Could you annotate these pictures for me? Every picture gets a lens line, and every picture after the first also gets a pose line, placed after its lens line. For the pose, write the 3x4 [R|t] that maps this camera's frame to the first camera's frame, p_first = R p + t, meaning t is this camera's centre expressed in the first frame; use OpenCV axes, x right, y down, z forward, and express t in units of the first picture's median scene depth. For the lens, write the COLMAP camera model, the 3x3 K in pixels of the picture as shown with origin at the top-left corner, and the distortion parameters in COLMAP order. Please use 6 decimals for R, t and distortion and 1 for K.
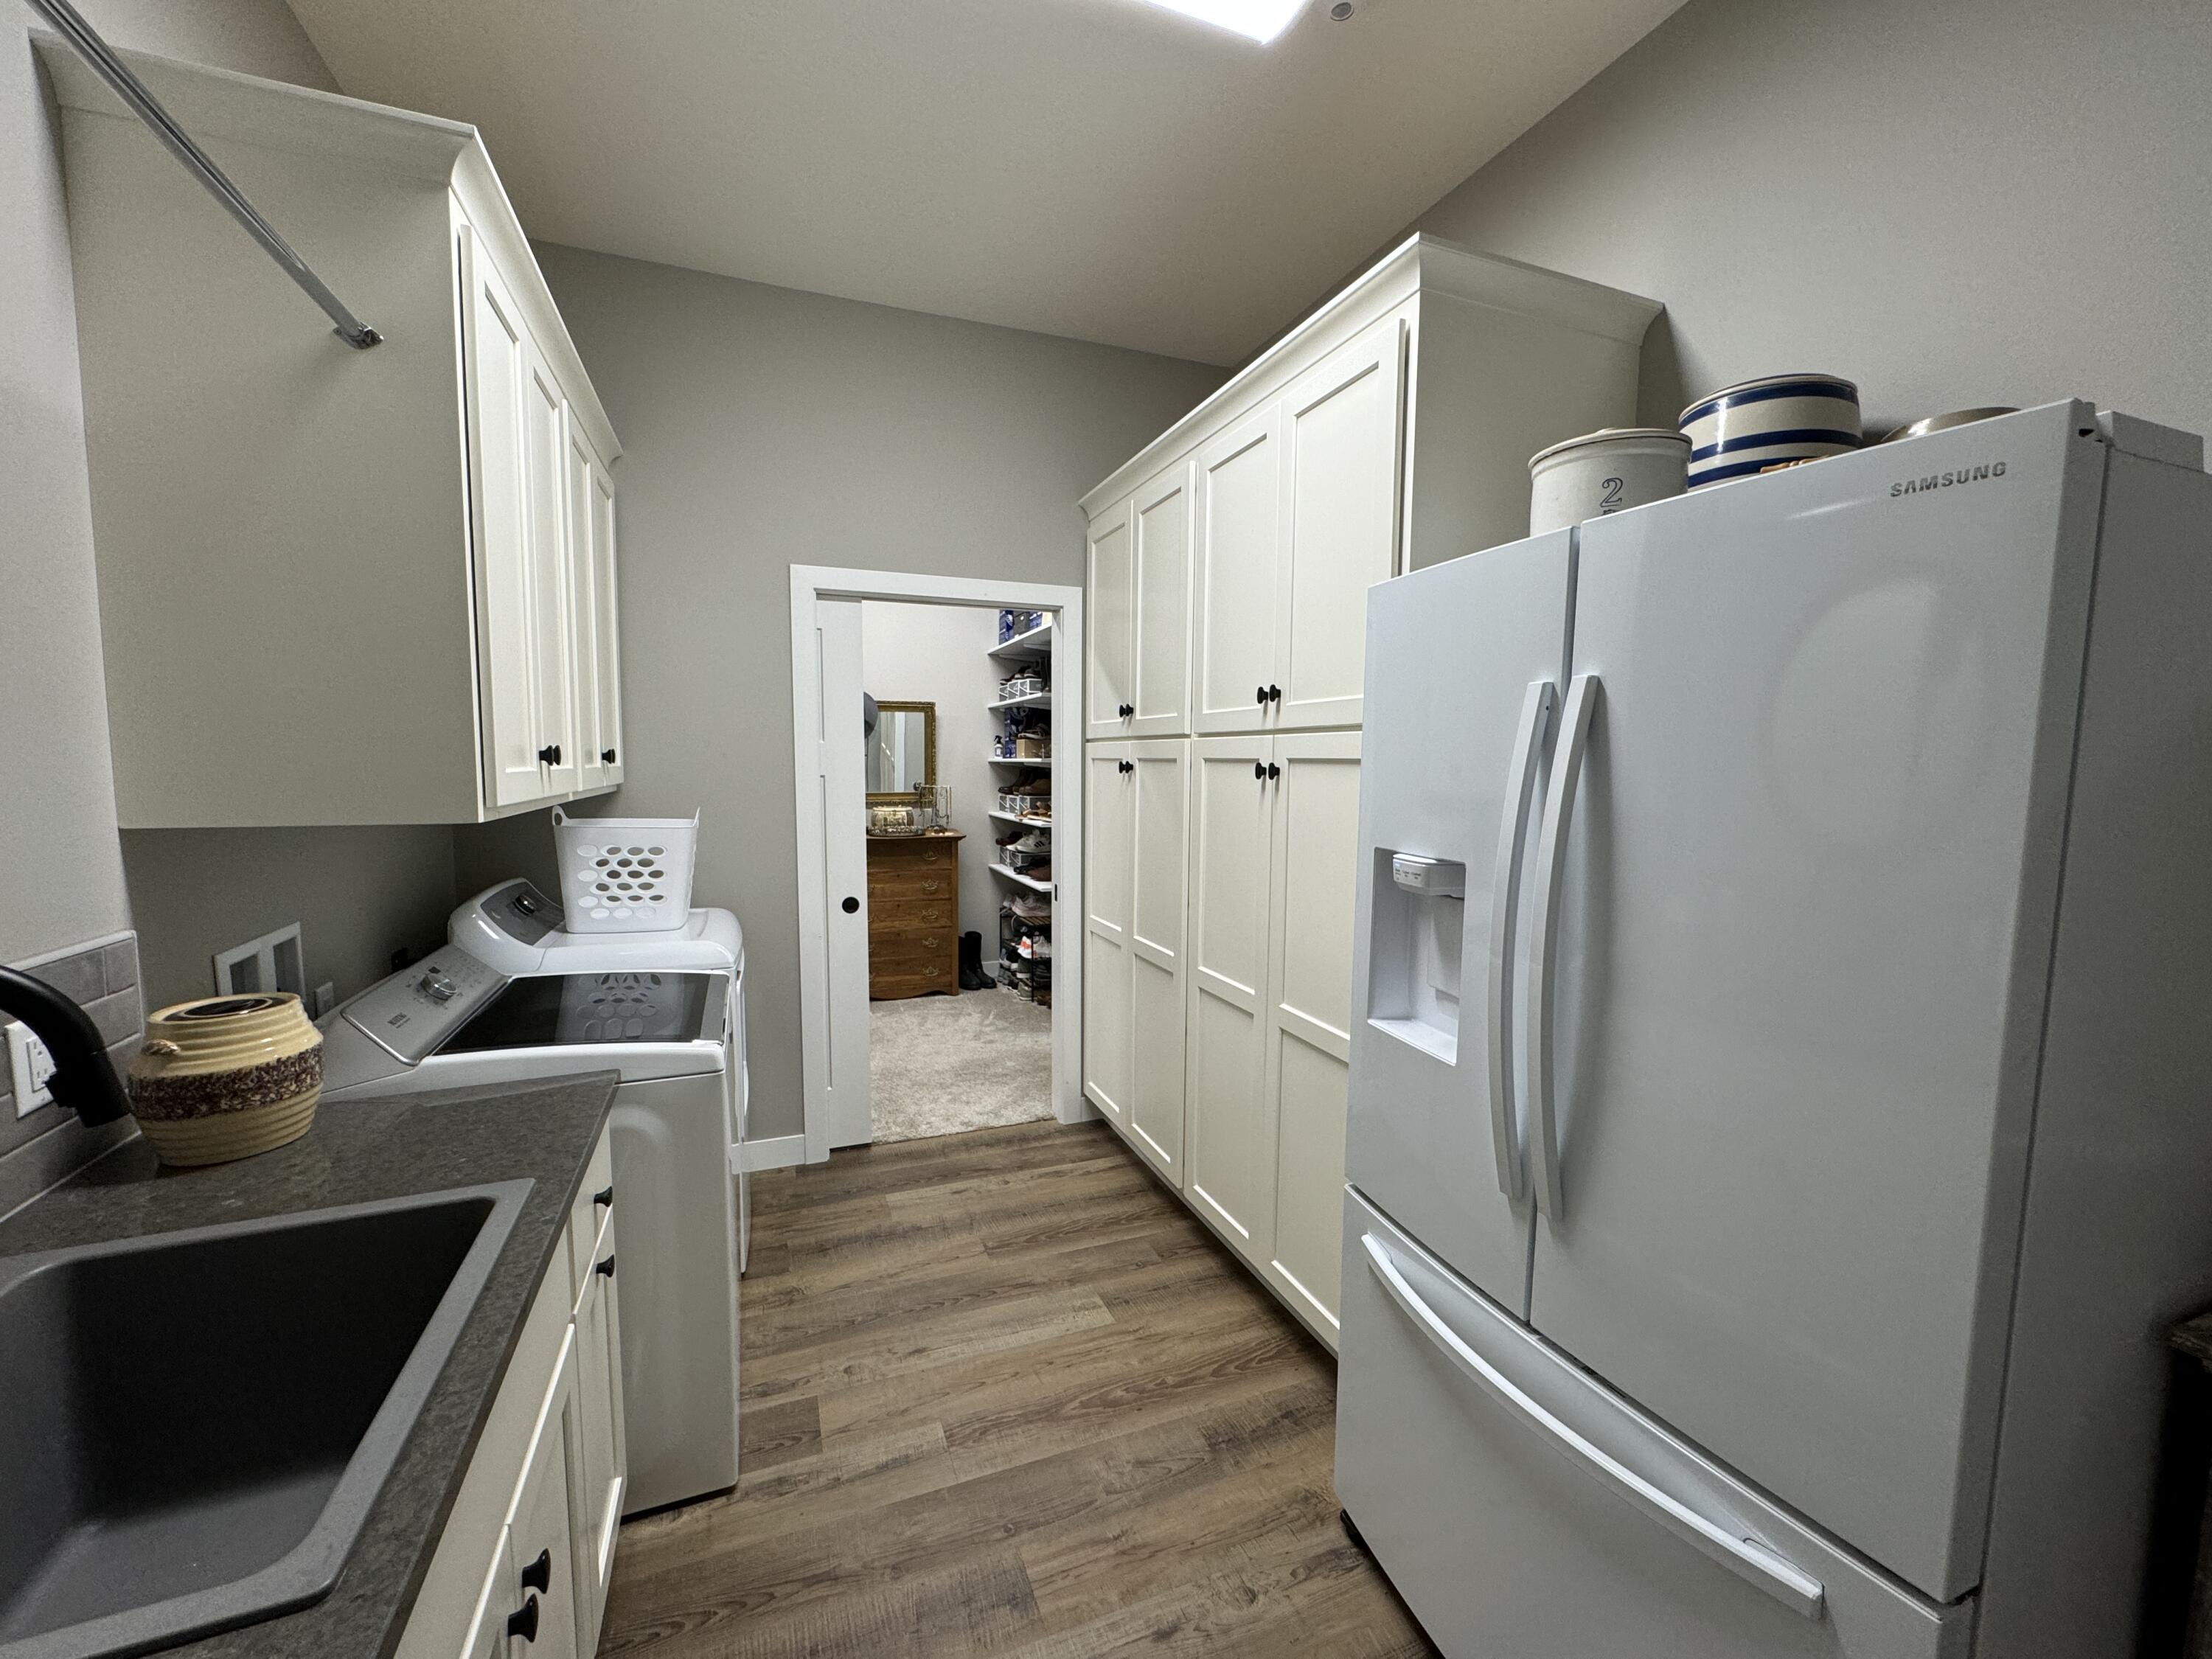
lens RADIAL K [[885.3, 0, 1105.0], [0, 885.3, 831.0], [0, 0, 1]] dist [0.000377, 0.000426]
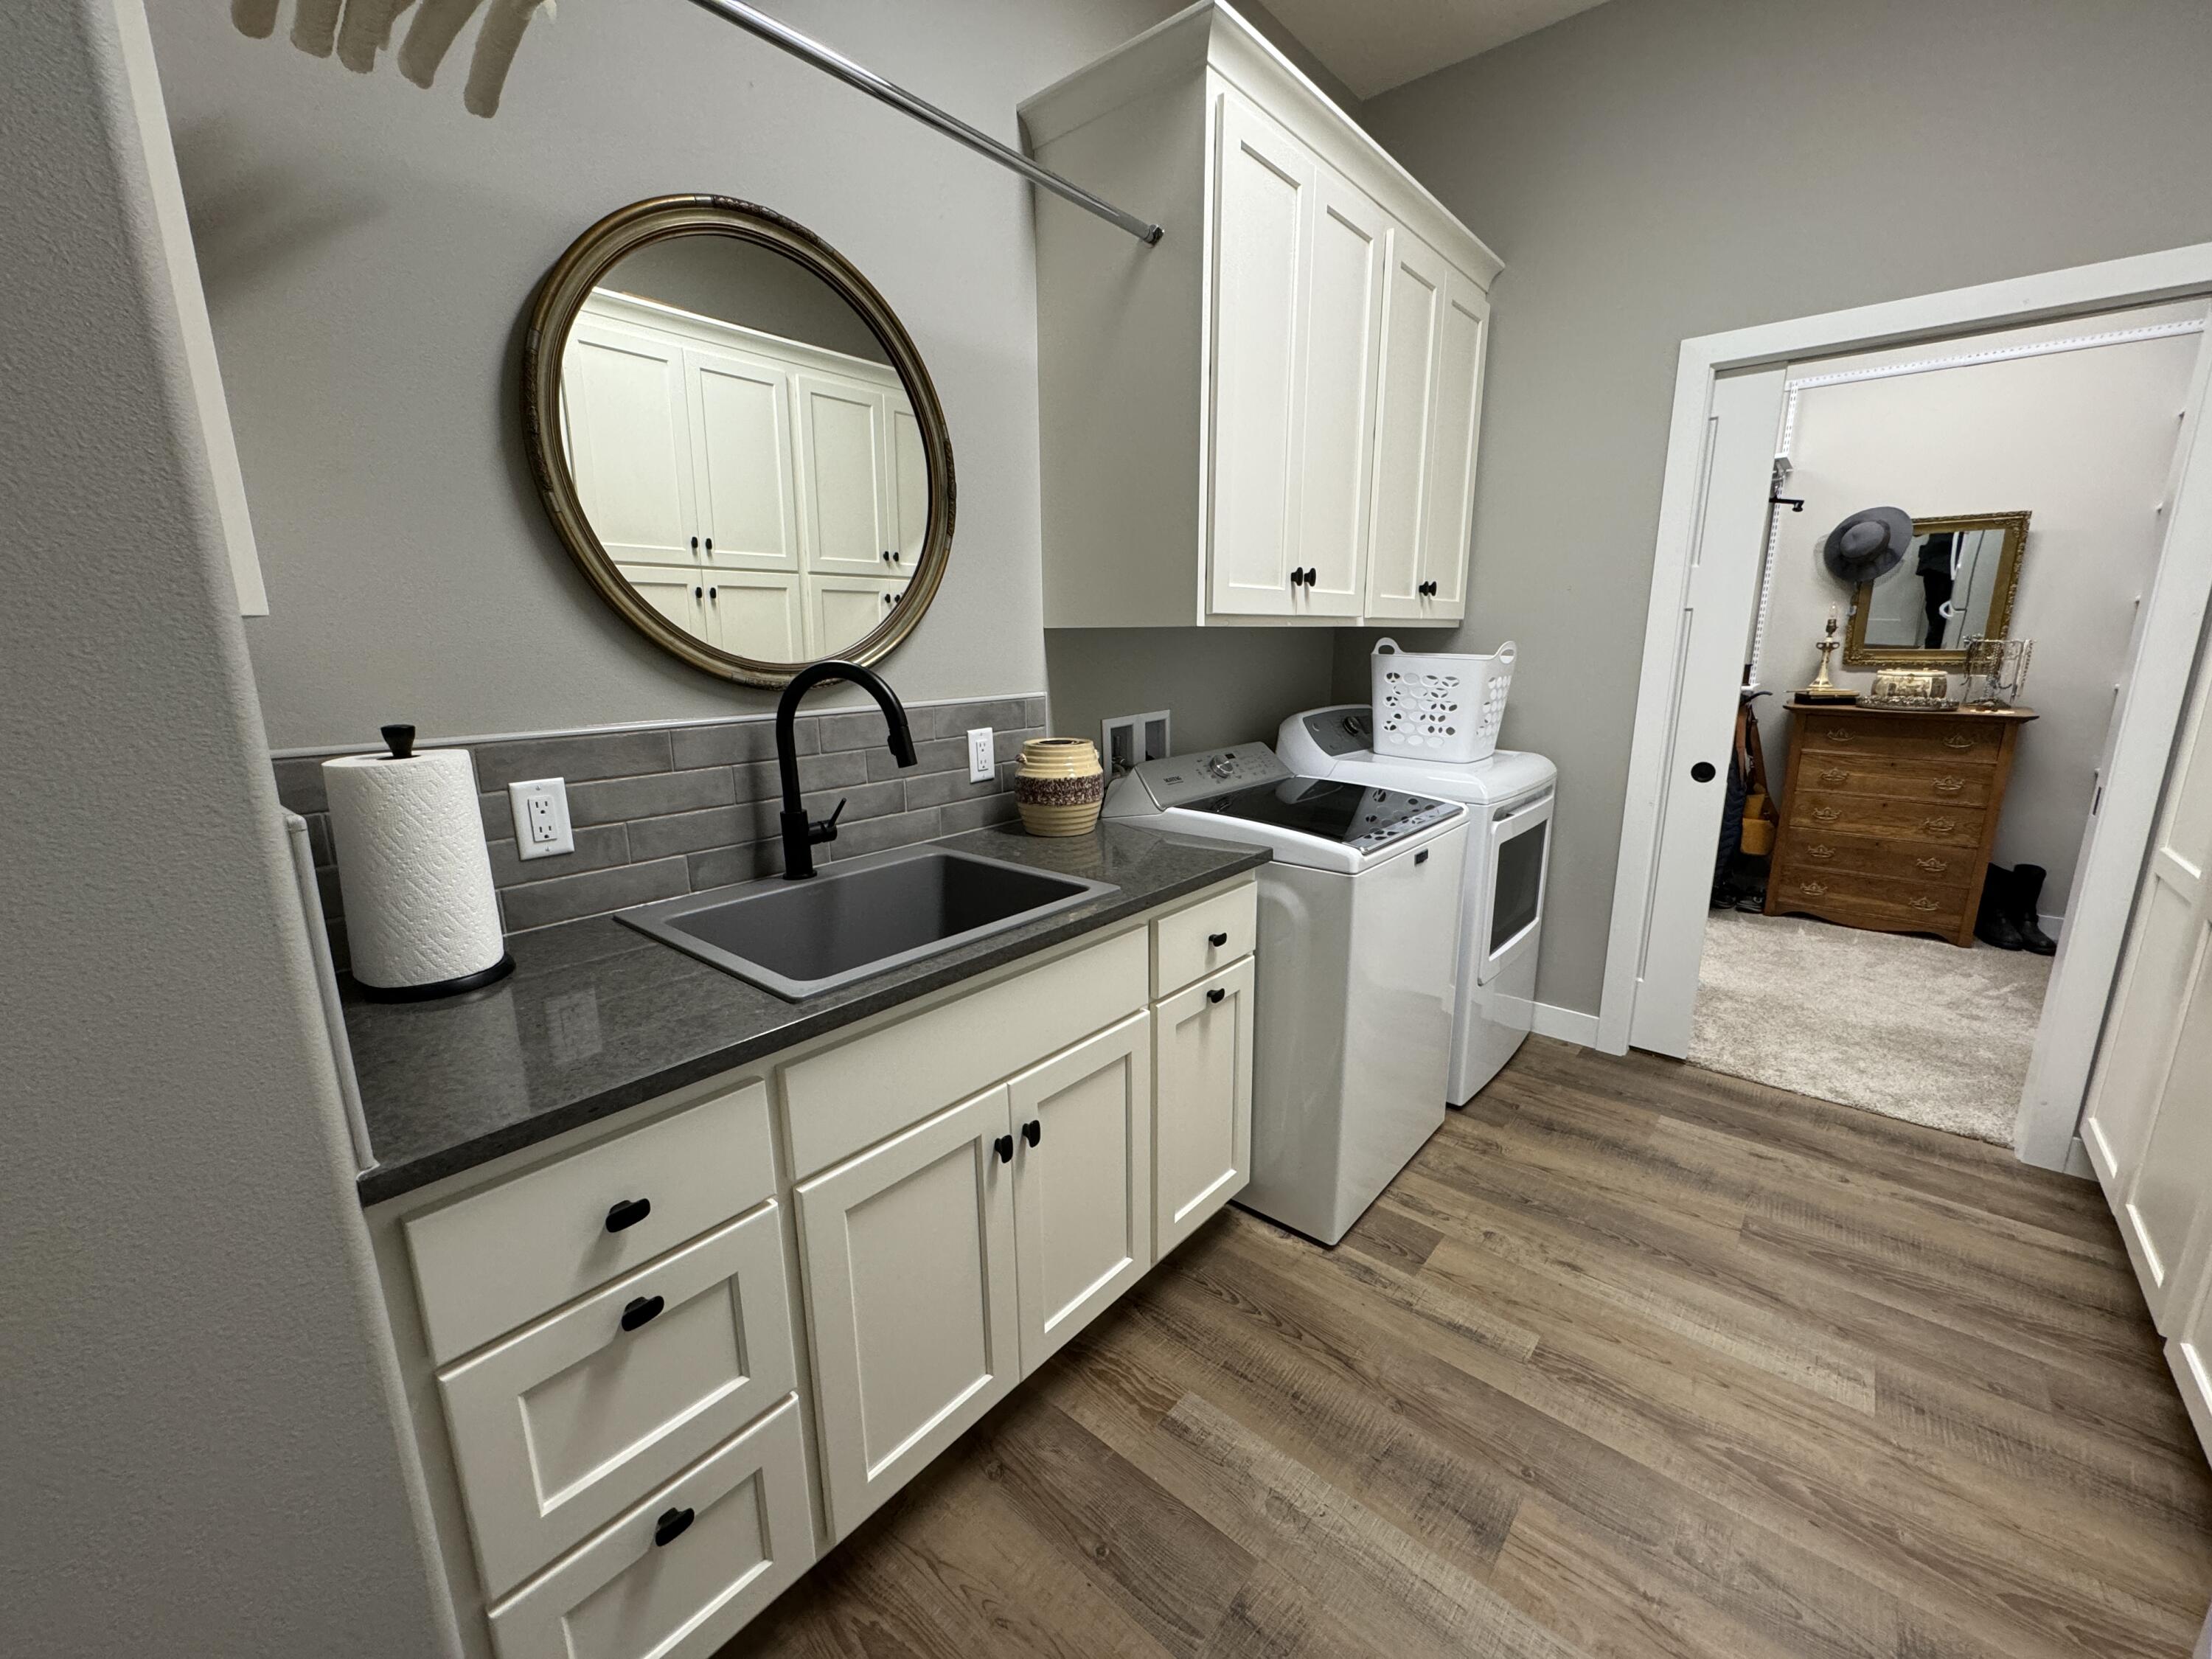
lens RADIAL K [[885.3, 0, 1105.0], [0, 885.3, 831.0], [0, 0, 1]] dist [0.000377, 0.000426]
pose [[0.465523, 0.182124, -0.866094, 0.173533], [-0.063462, 0.982948, 0.172586, 0.031672], [0.882757, -0.025379, 0.469143, 0.136268]]
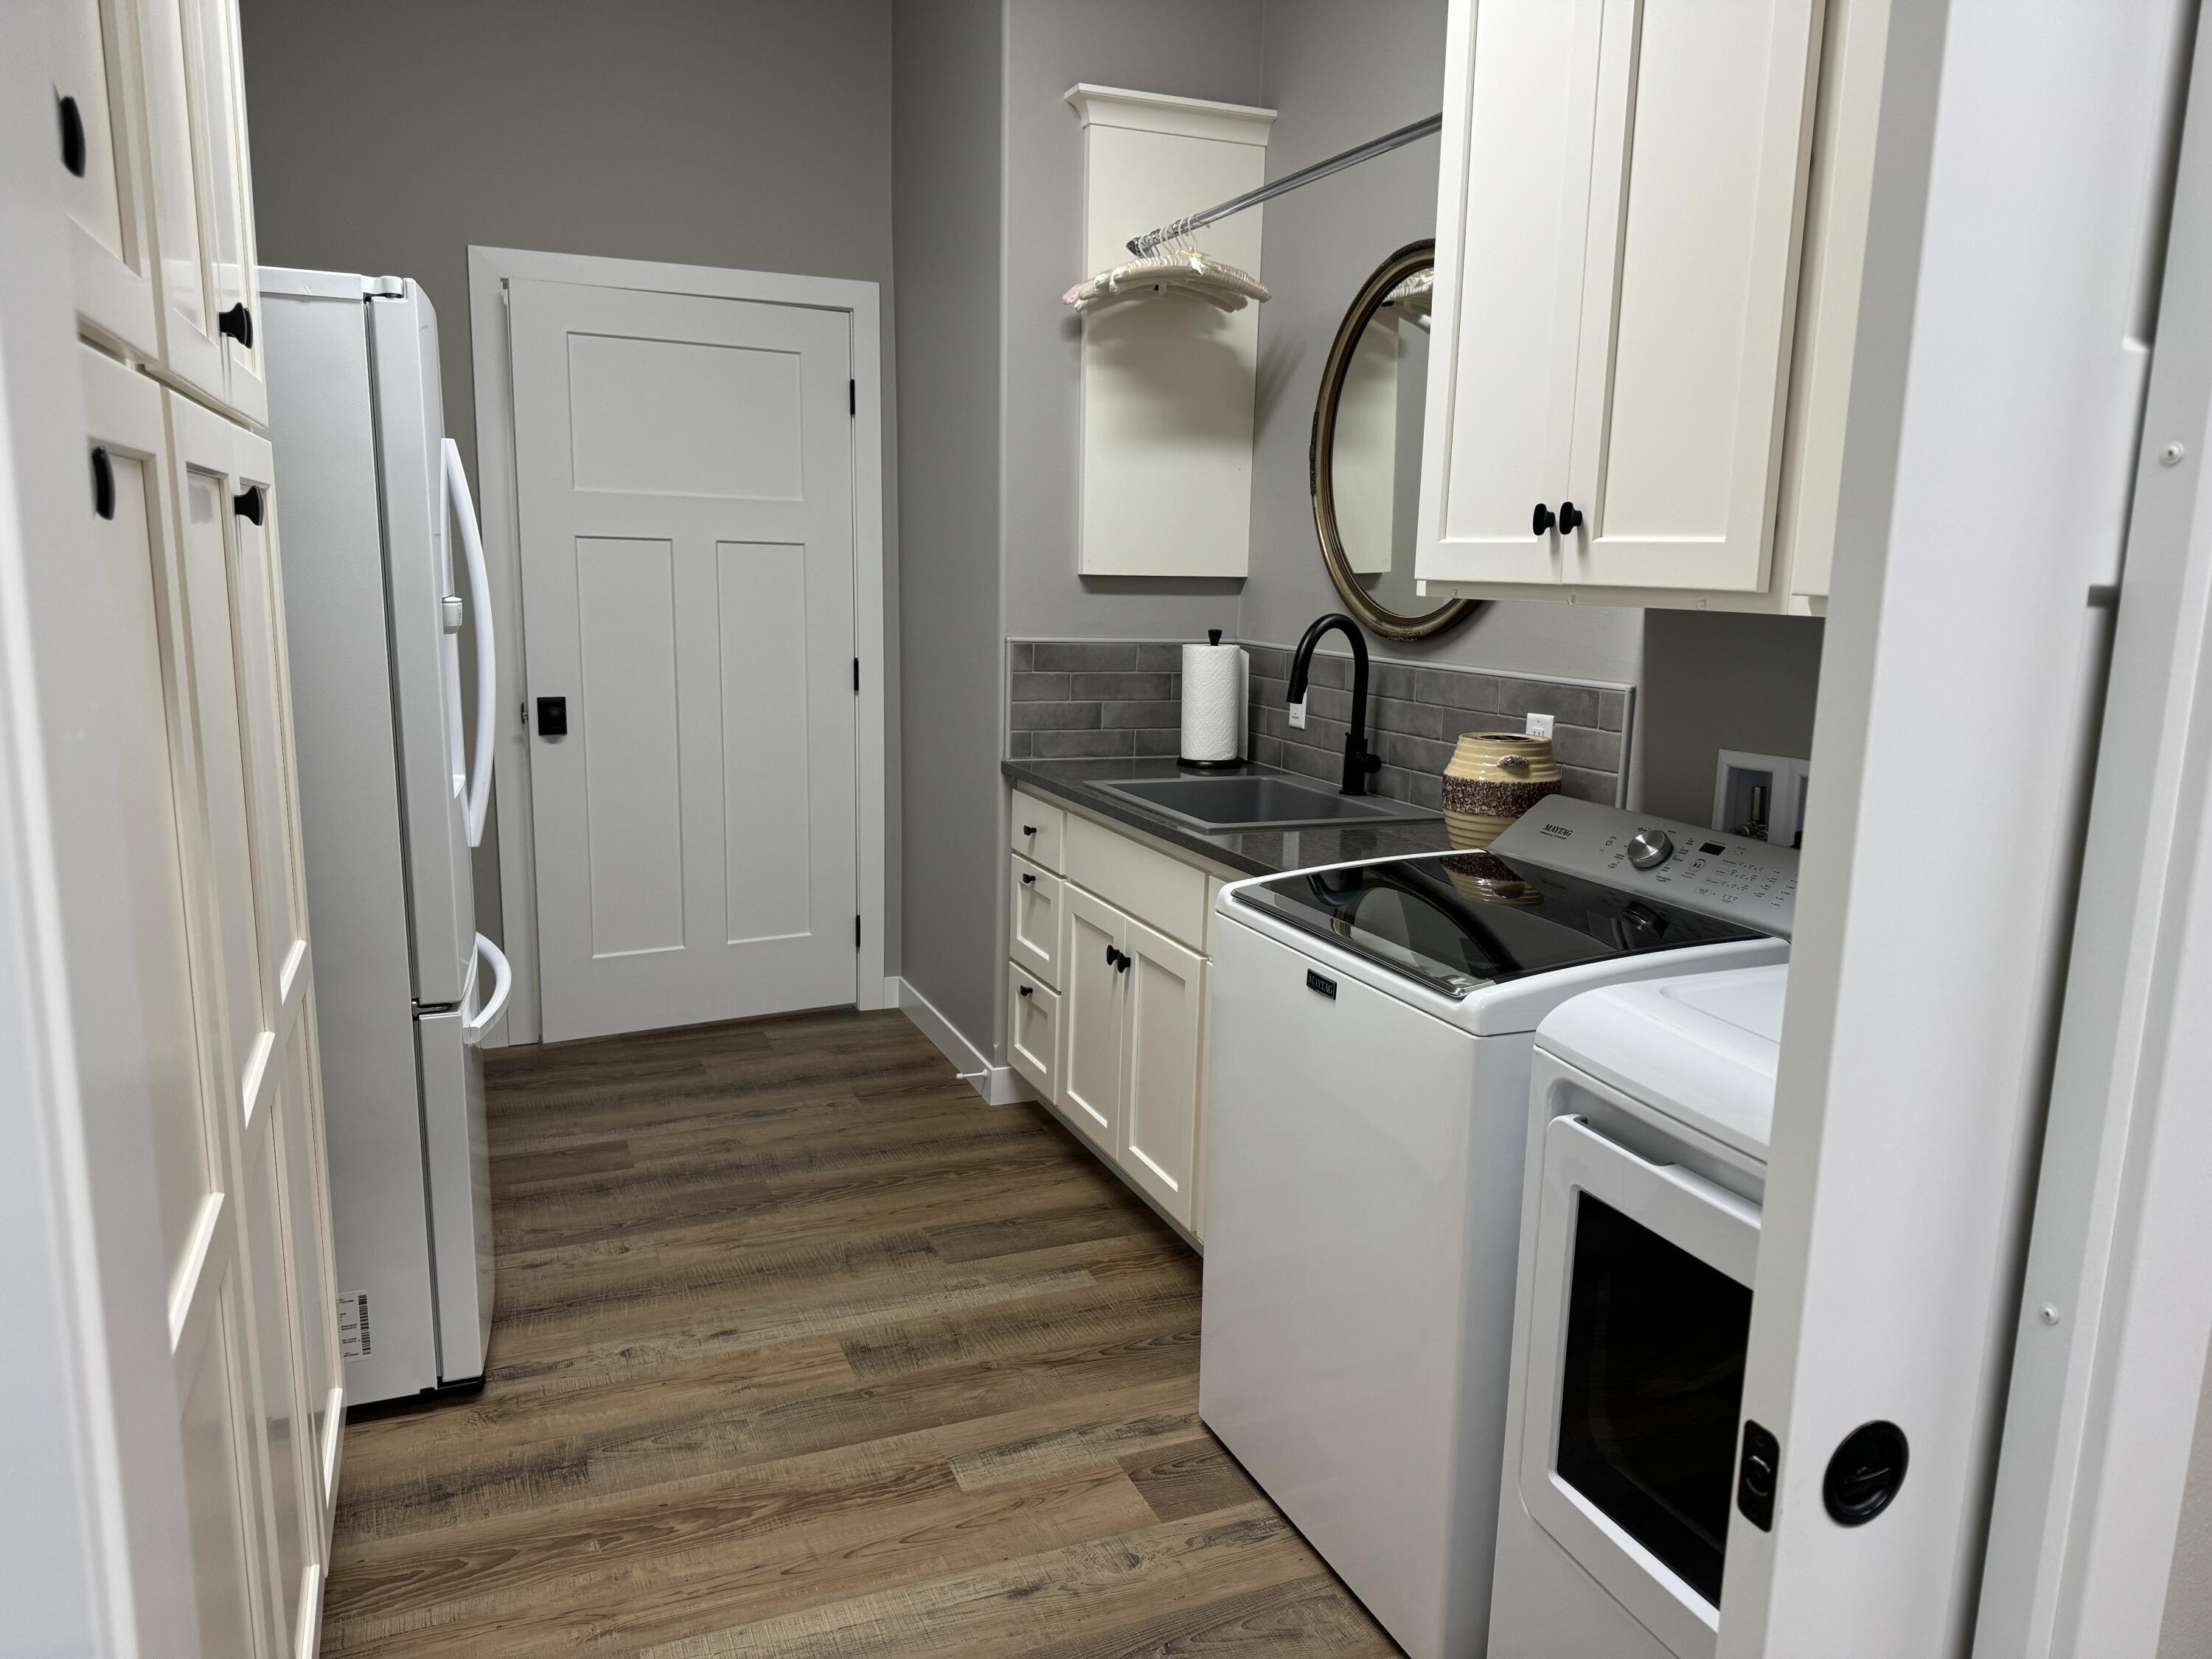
lens RADIAL K [[1522.6, 0, 1106.0], [0, 1522.6, 829.5], [0, 0, 1]] dist [0.077141, -0.116777]
pose [[-0.999328, -0.024531, -0.027226, -0.154186], [-0.030743, 0.965521, 0.258505, -0.084829], [0.019946, 0.259168, -0.965626, 1.241687]]
